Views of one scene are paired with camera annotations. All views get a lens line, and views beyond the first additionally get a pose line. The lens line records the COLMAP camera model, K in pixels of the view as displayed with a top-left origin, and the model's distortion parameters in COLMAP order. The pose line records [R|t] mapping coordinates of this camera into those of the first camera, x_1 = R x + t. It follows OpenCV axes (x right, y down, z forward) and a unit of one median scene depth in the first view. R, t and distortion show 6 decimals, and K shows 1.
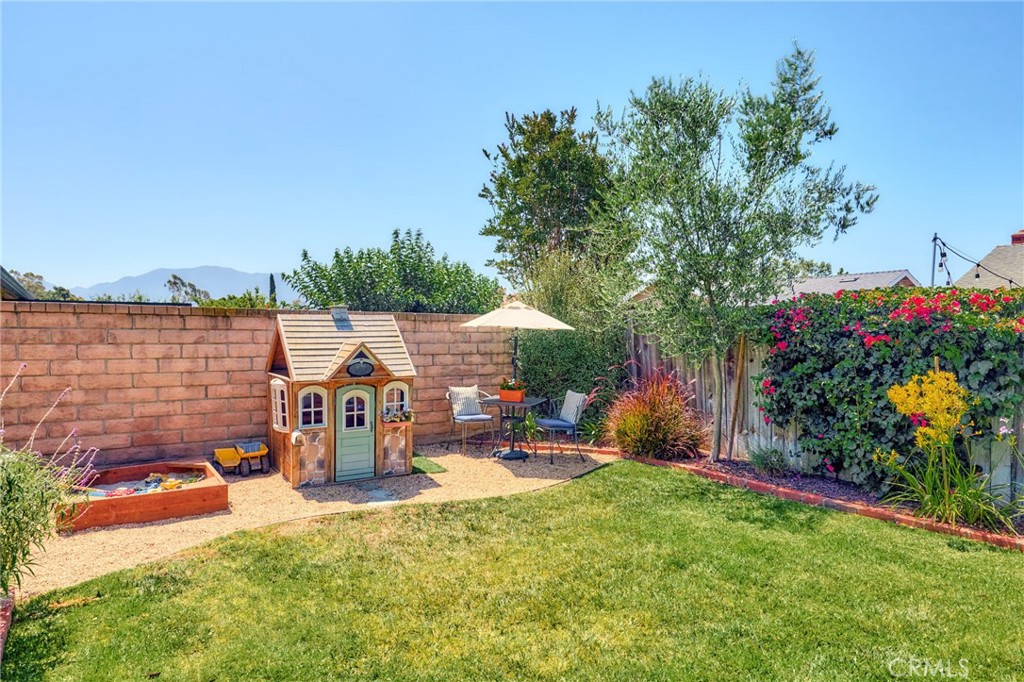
lens RADIAL K [[615.1, 0, 512.0], [0, 615.1, 341.0], [0, 0, 1]] dist [0.003745, 0.000612]
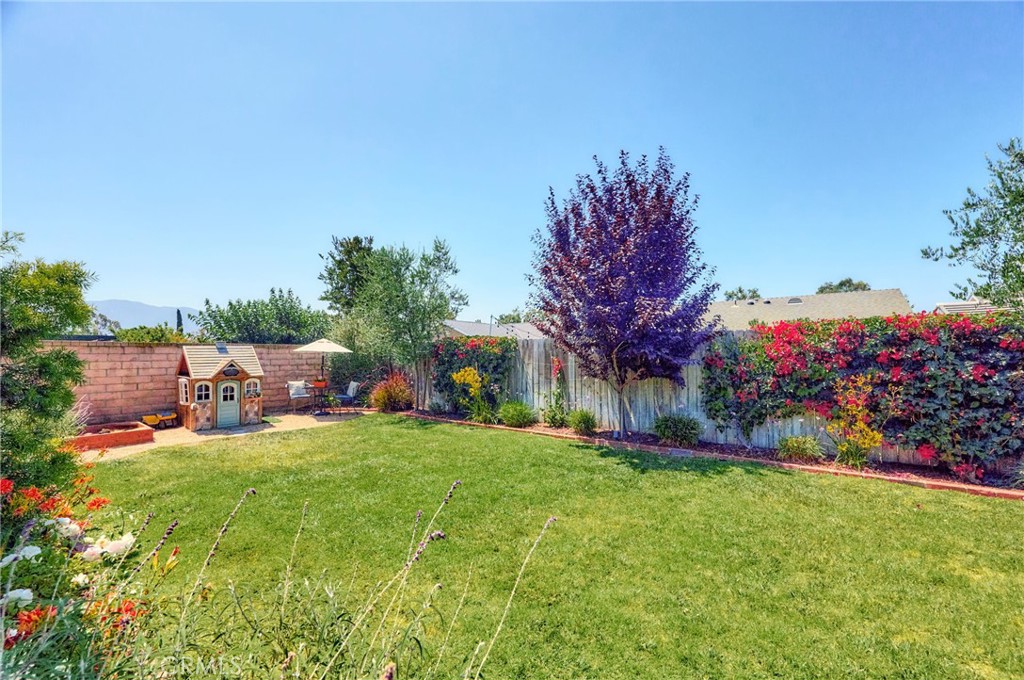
lens RADIAL K [[405.6, 0, 516.4], [0, 405.6, 347.5], [0, 0, 1]] dist [0.000822, 0.000188]
pose [[0.948714, -0.002955, 0.316122, 0.214818], [0.010435, 0.999704, -0.021972, 0.001905], [-0.315963, 0.024144, 0.948464, -0.555118]]
